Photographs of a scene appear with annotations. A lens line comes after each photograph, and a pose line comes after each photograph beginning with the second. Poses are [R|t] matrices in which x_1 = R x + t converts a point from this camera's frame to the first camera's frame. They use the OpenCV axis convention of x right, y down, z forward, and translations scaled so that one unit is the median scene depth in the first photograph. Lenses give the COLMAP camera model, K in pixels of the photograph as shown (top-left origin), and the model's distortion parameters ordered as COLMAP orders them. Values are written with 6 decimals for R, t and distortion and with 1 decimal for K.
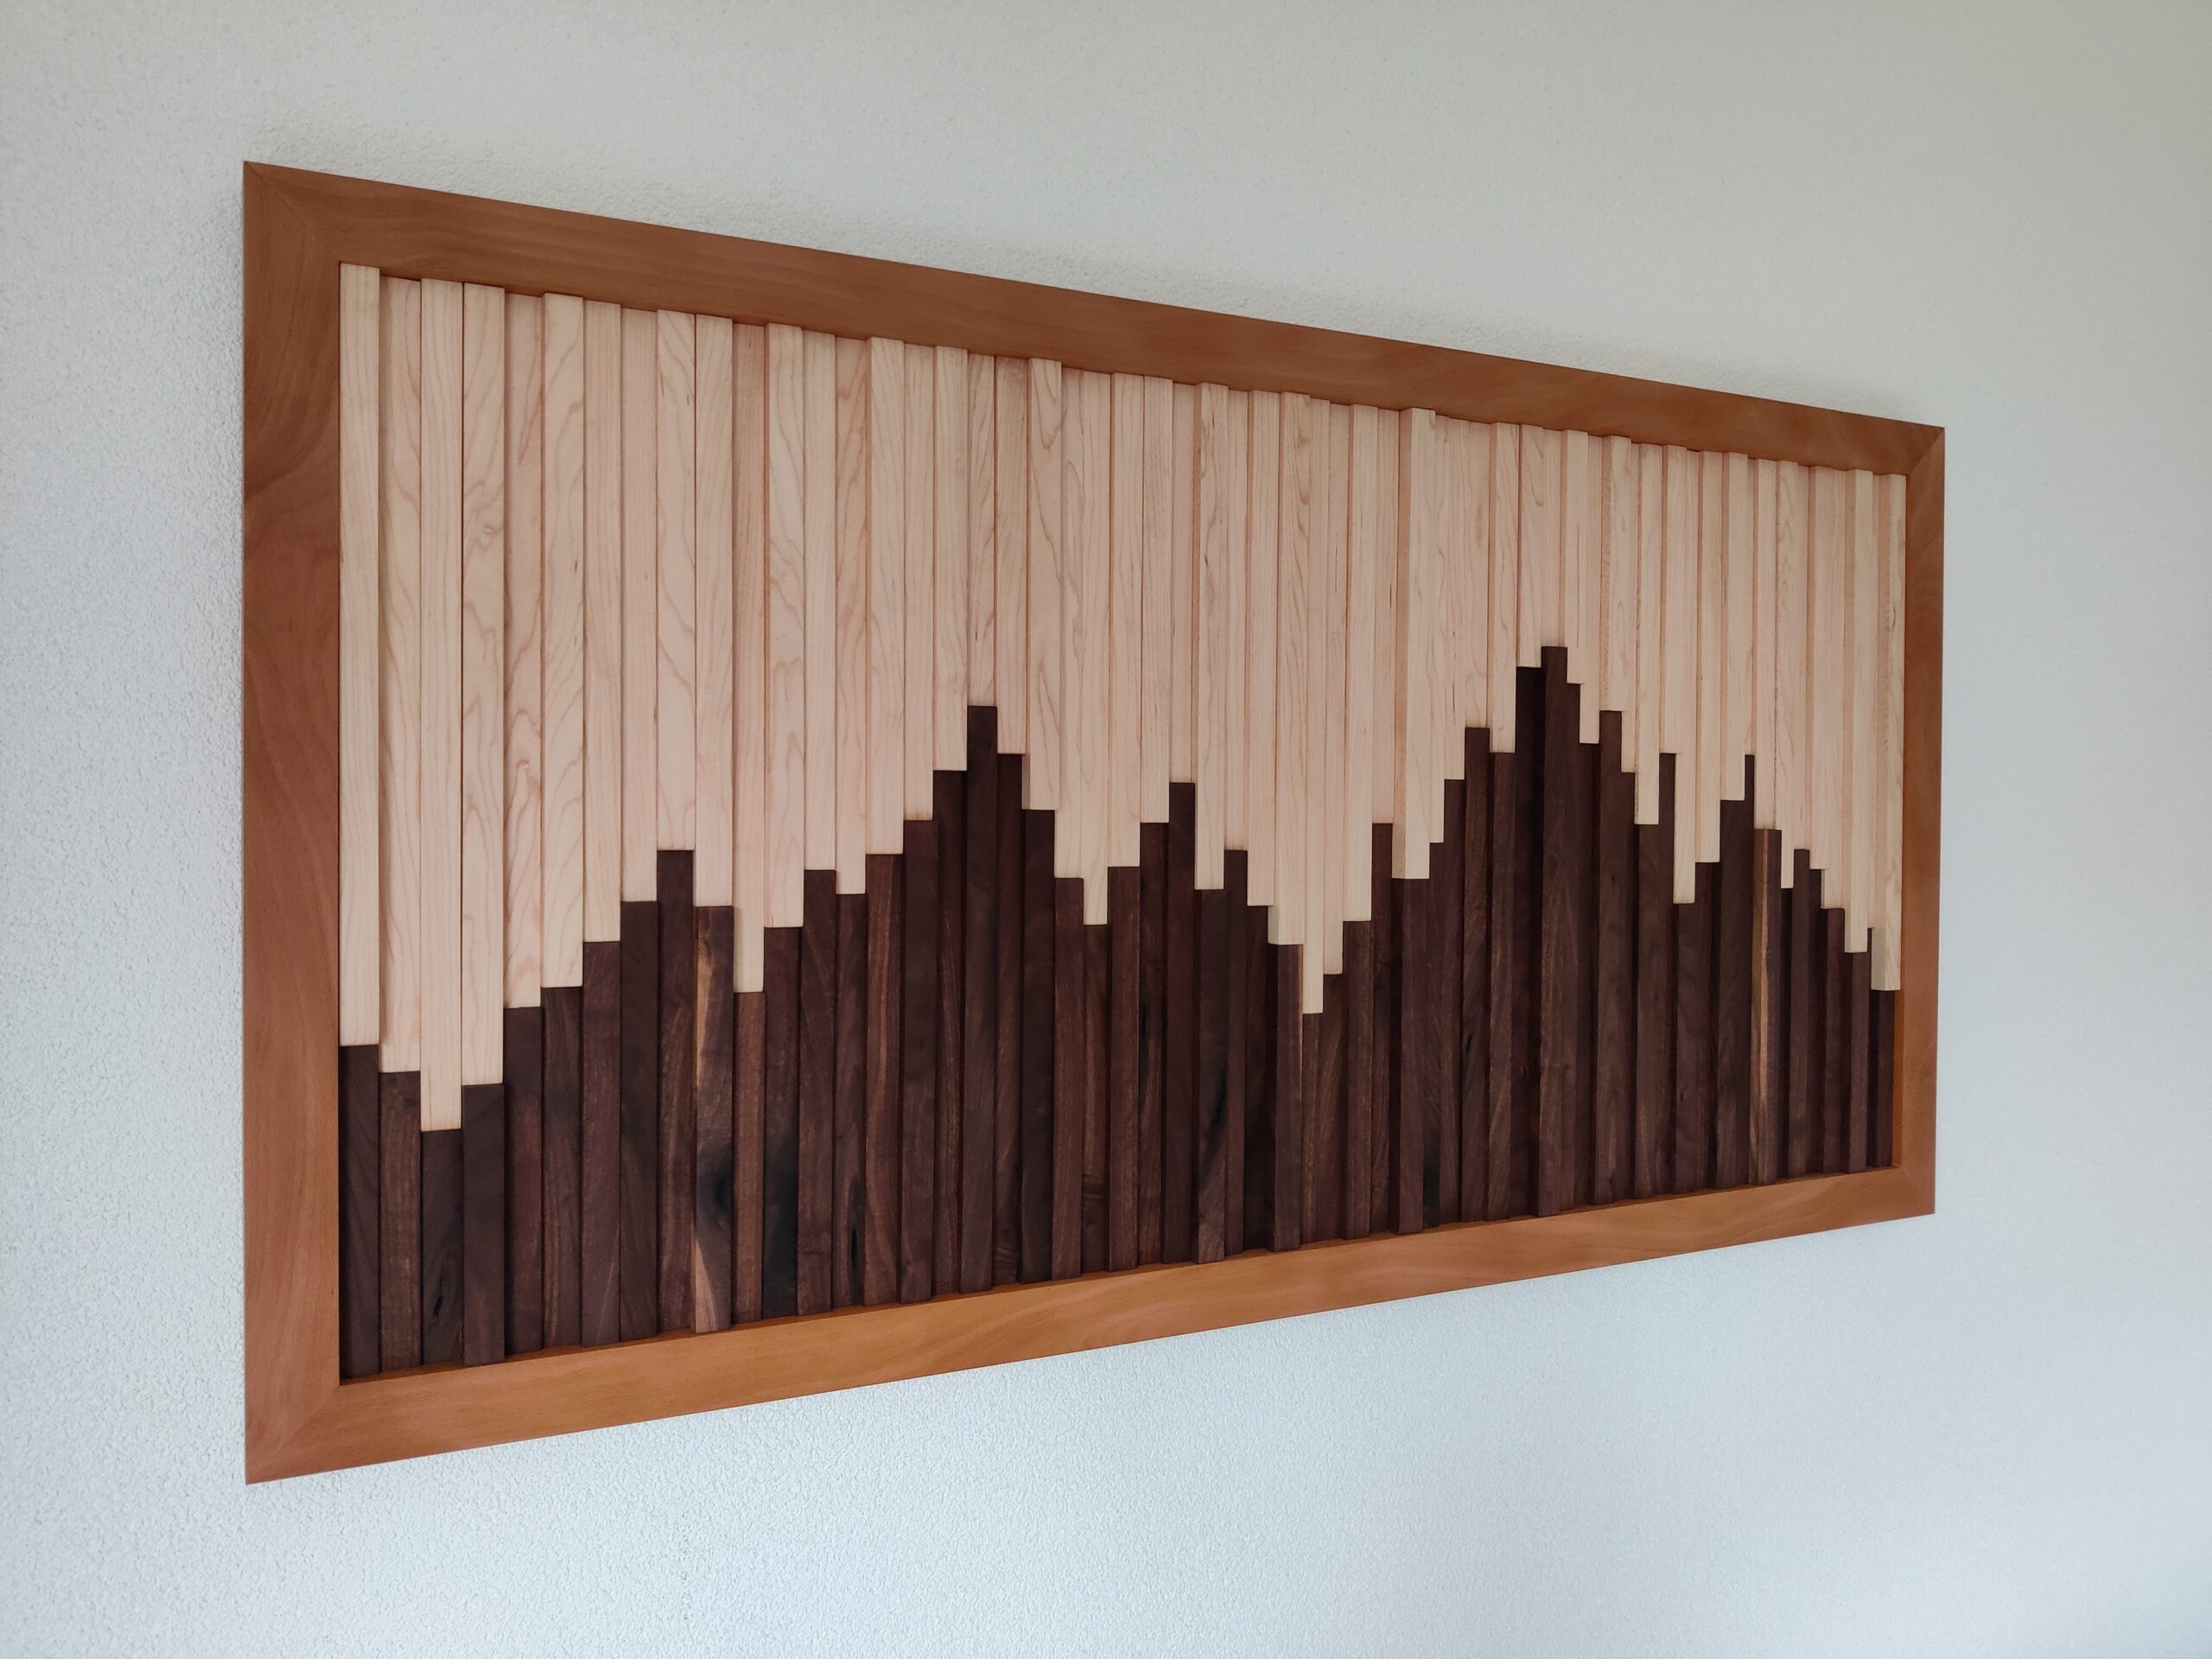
lens RADIAL K [[1707.9, 0, 1104.8], [0, 1707.9, 829.5], [0, 0, 1]] dist [-0.001367, -0.004544]
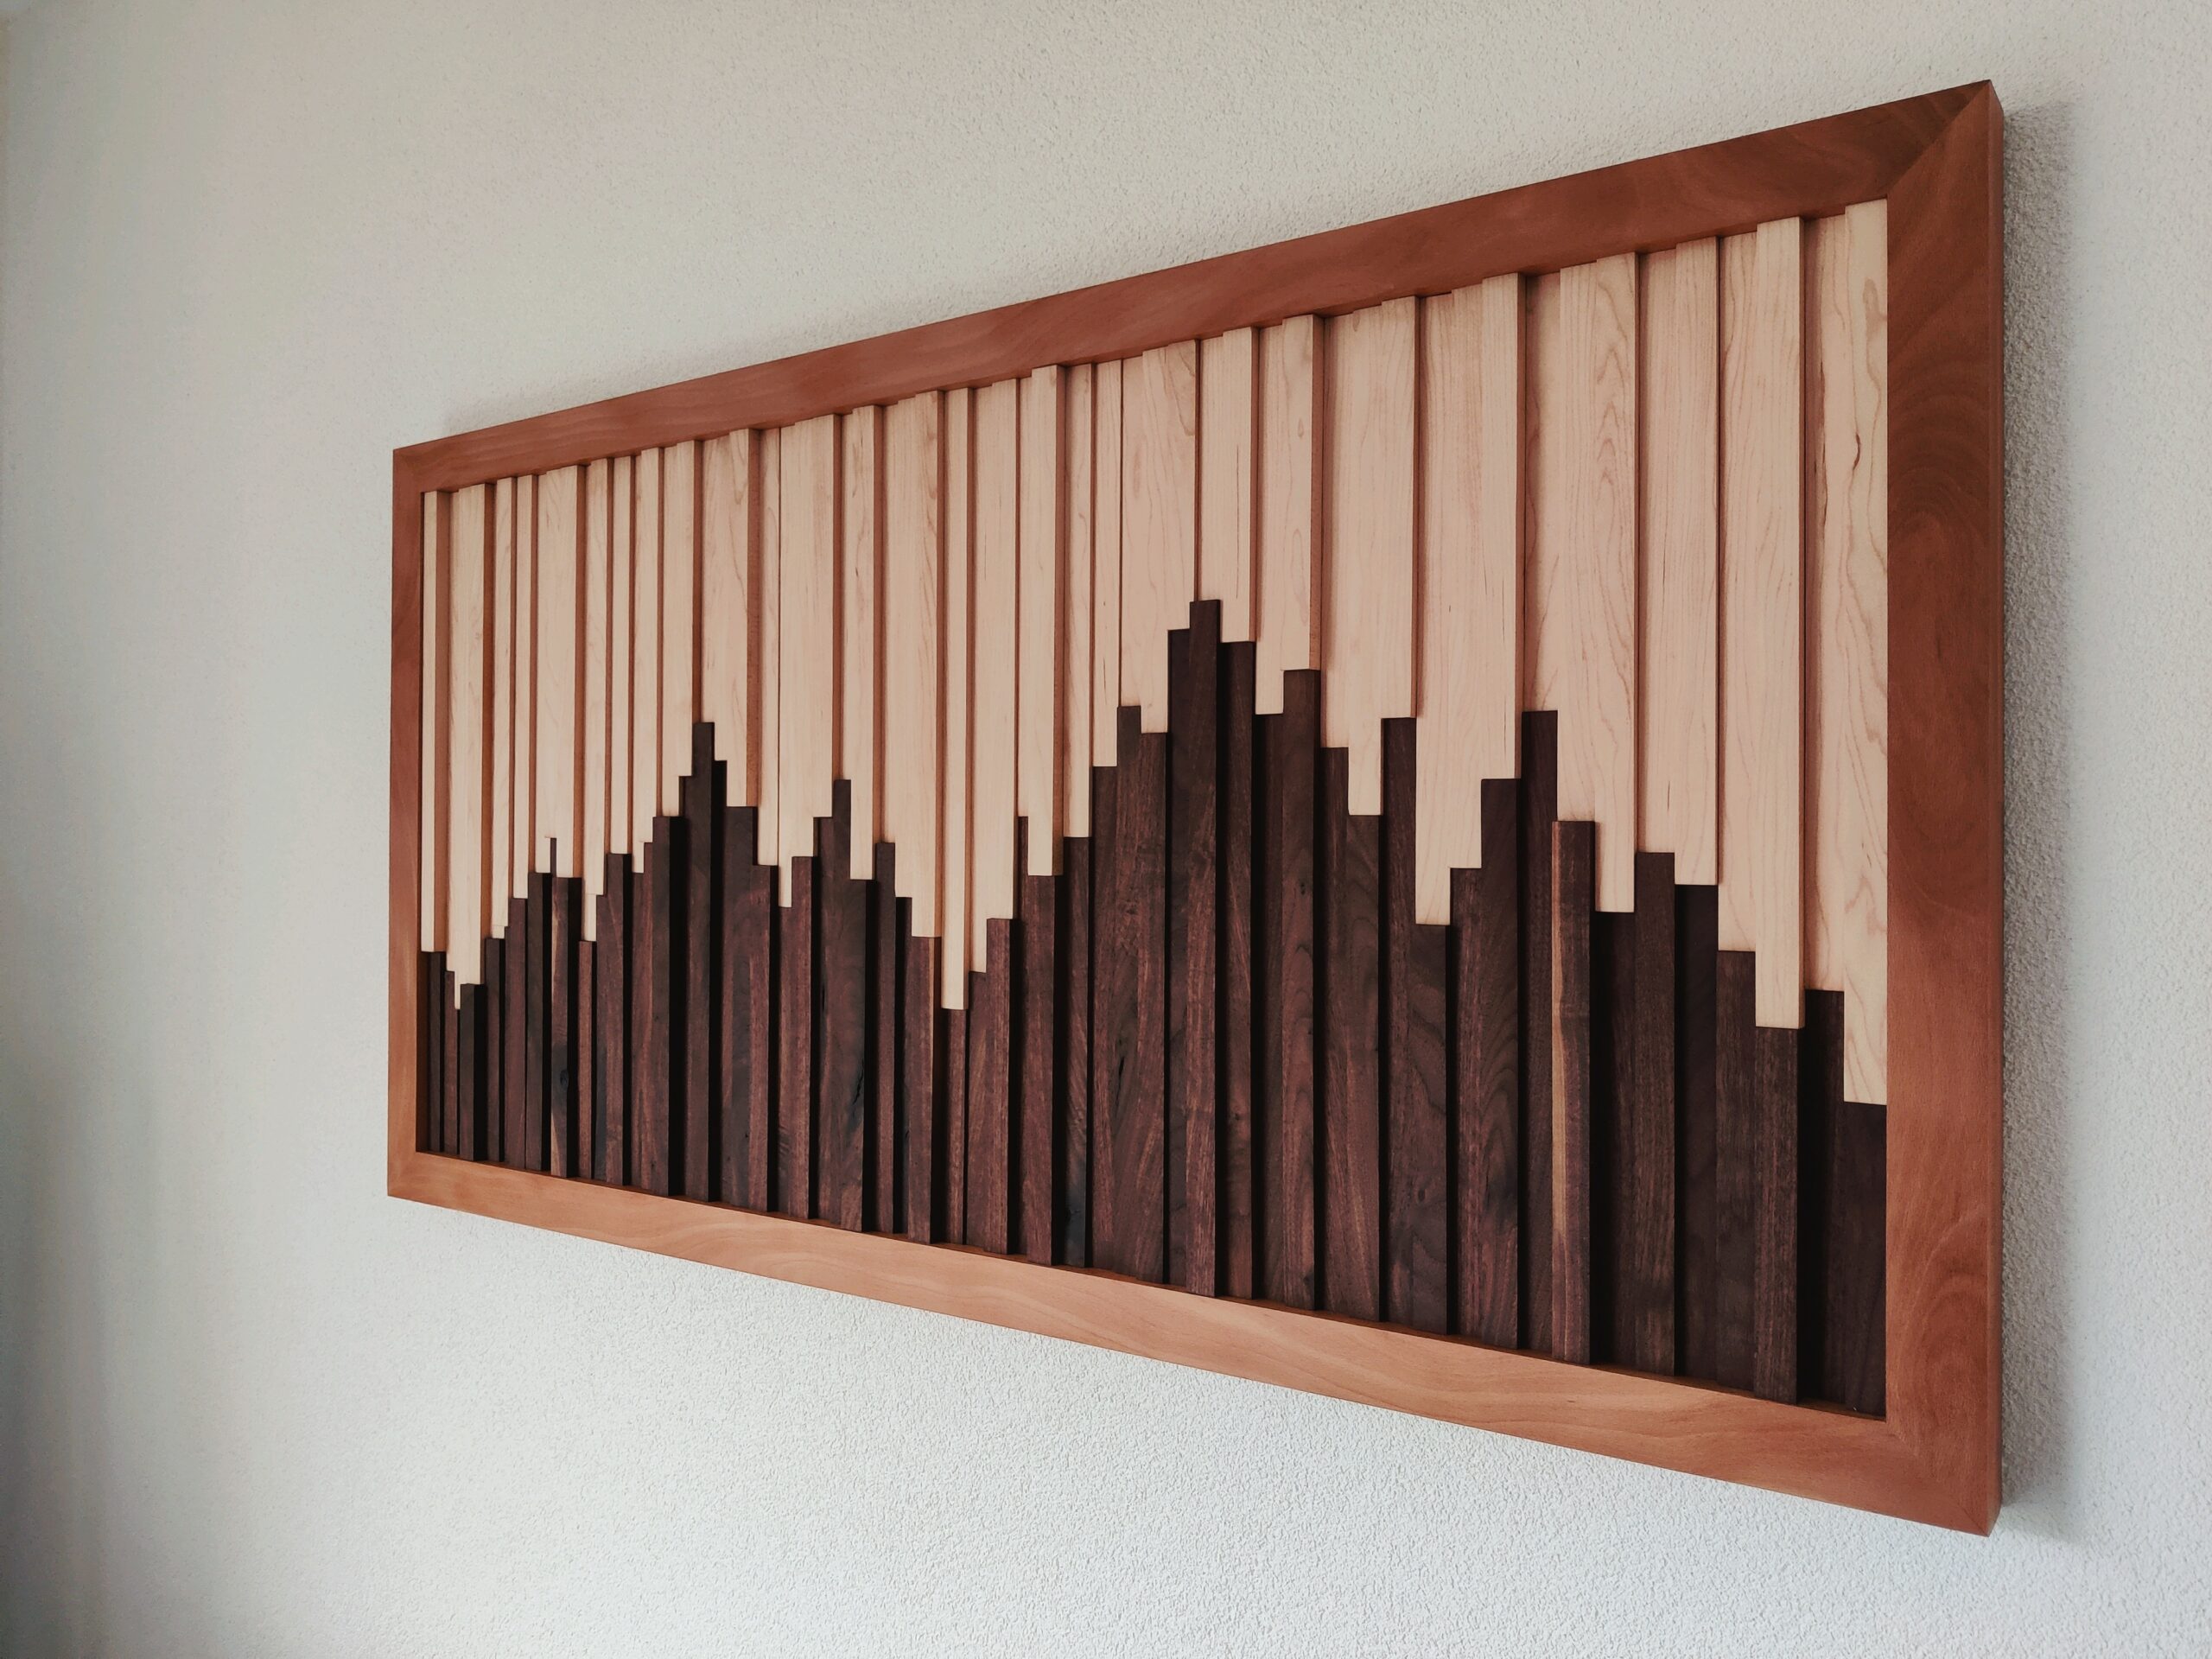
lens RADIAL K [[1707.9, 0, 1104.8], [0, 1707.9, 829.5], [0, 0, 1]] dist [-0.001367, -0.004544]
pose [[0.458520, -0.010985, -0.888616, 1.109511], [-0.015483, 0.999673, -0.020346, 0.024317], [0.888549, 0.023087, 0.458200, 0.666000]]
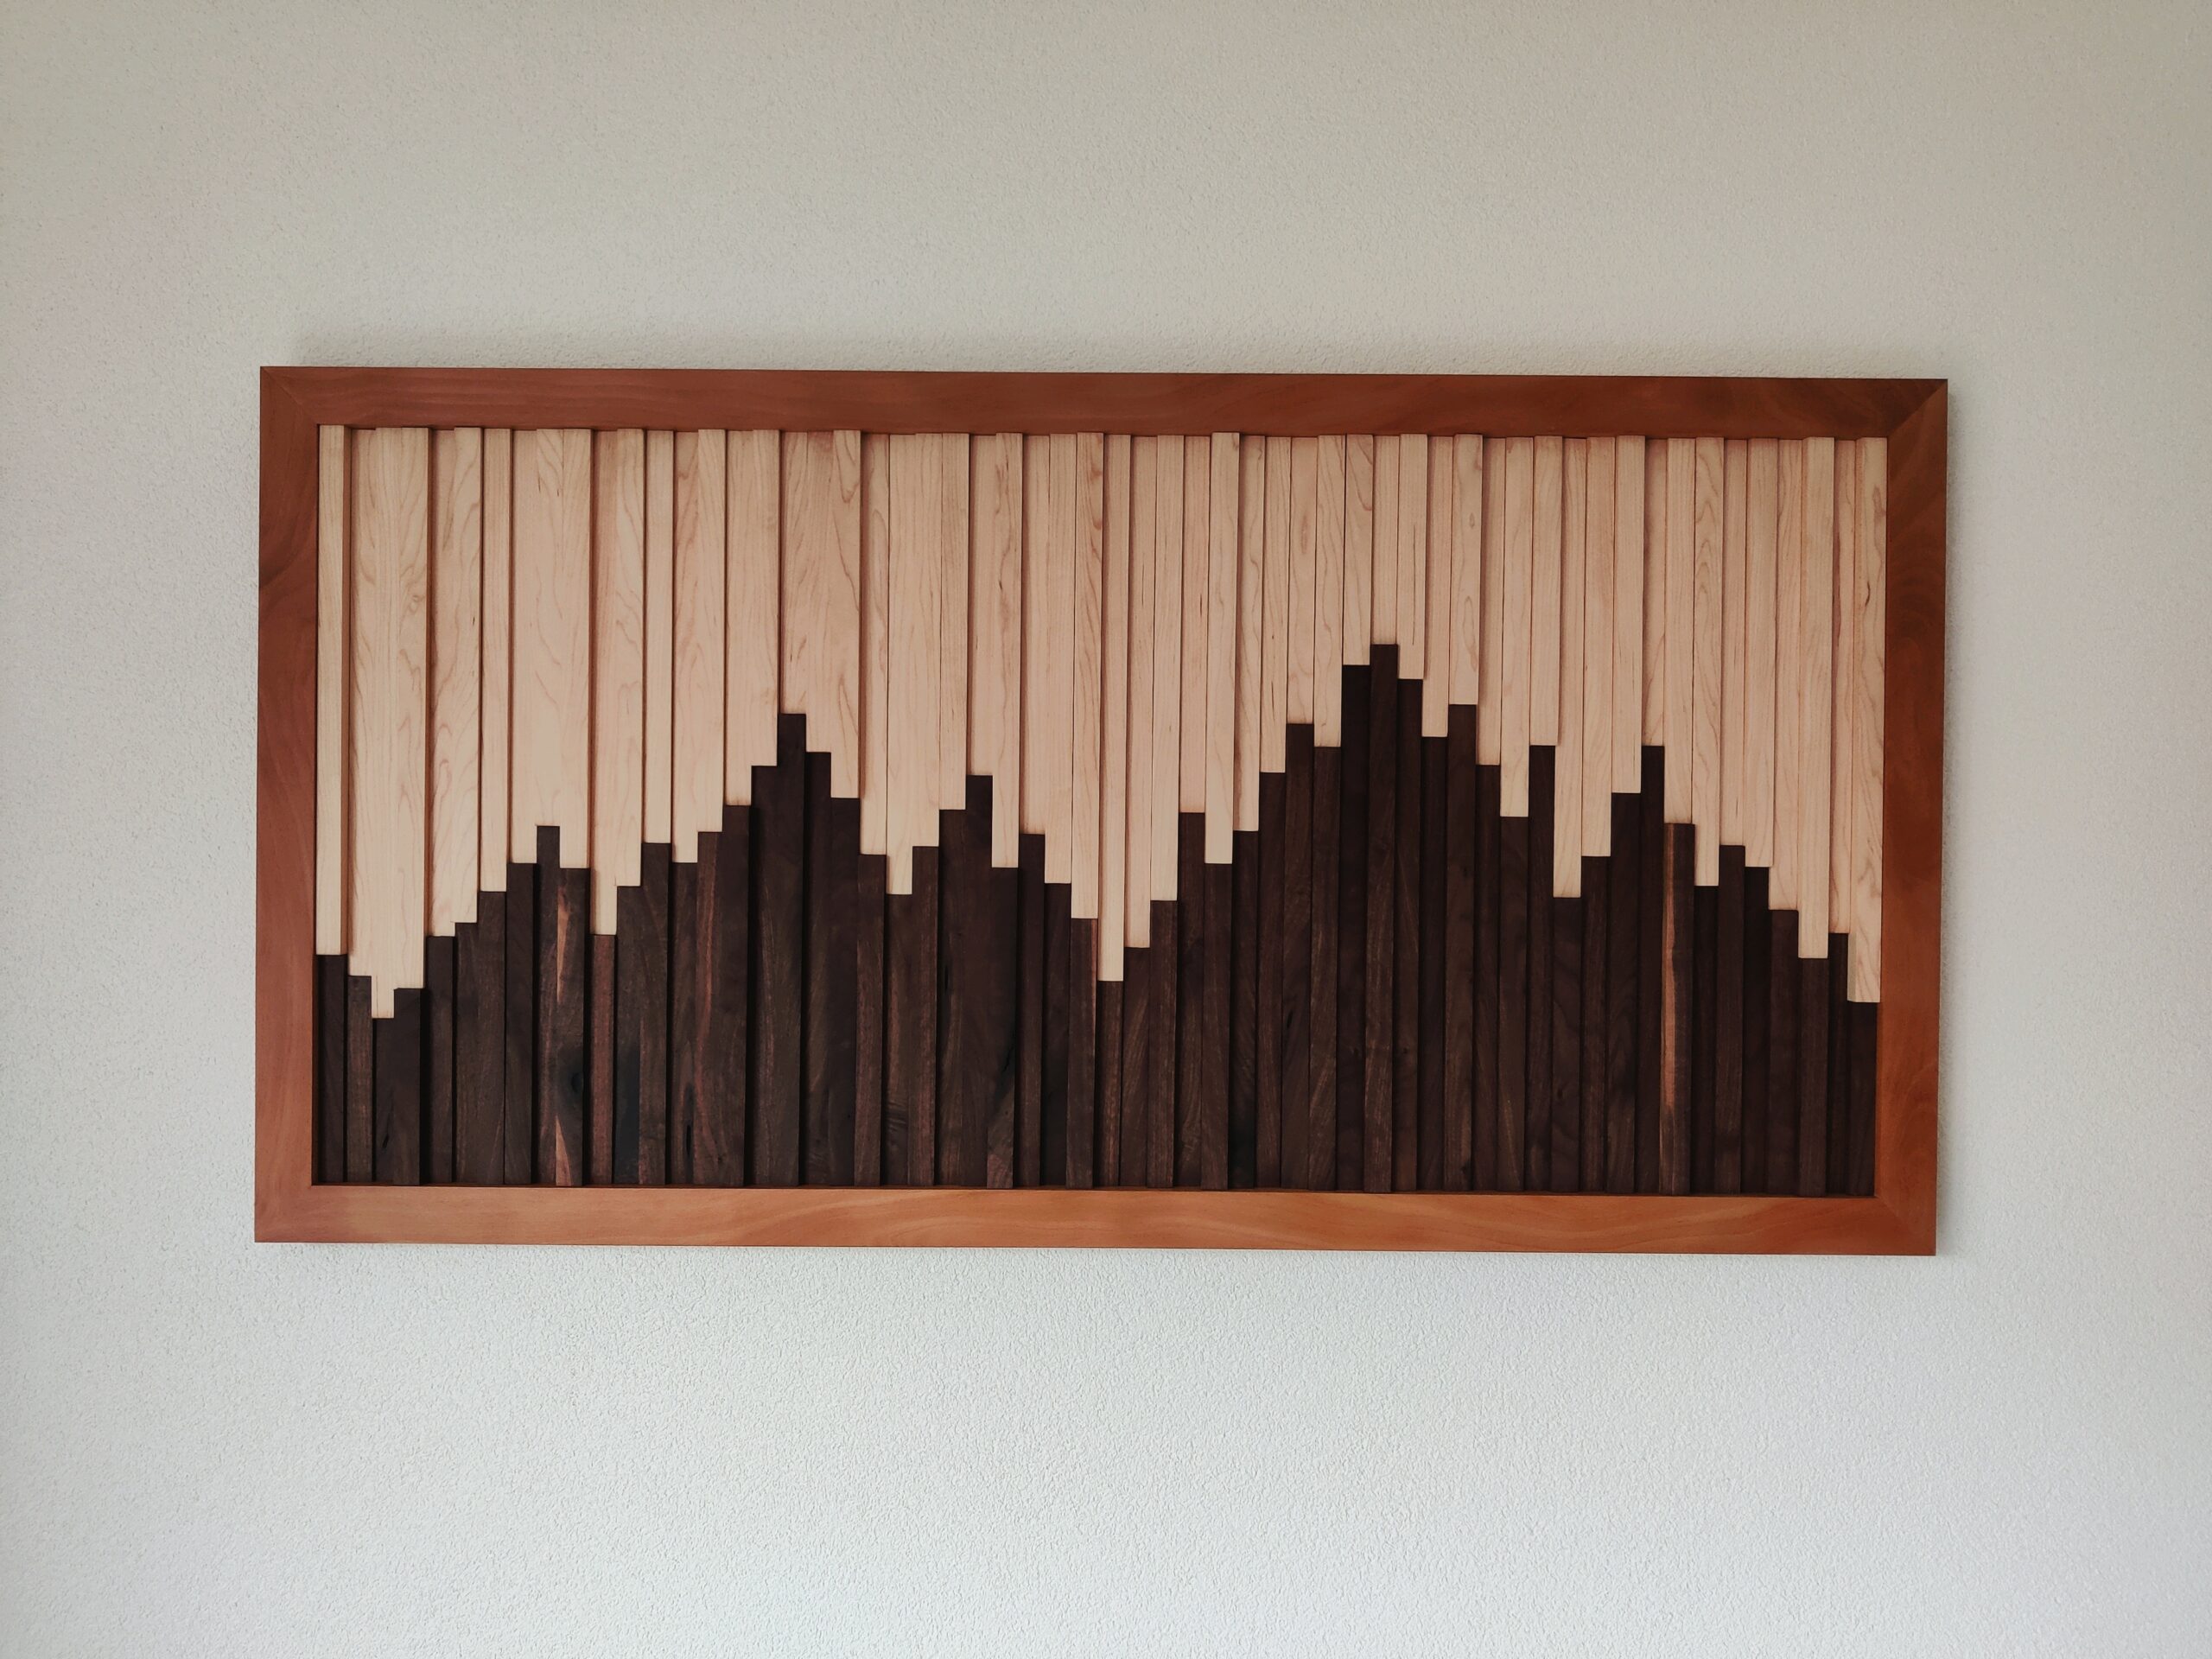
lens RADIAL K [[1707.9, 0, 1104.8], [0, 1707.9, 829.5], [0, 0, 1]] dist [-0.001367, -0.004544]
pose [[0.887938, 0.006116, -0.459923, 0.675014], [-0.011552, 0.999893, -0.009006, 0.019503], [0.459819, 0.013309, 0.887913, 0.002155]]
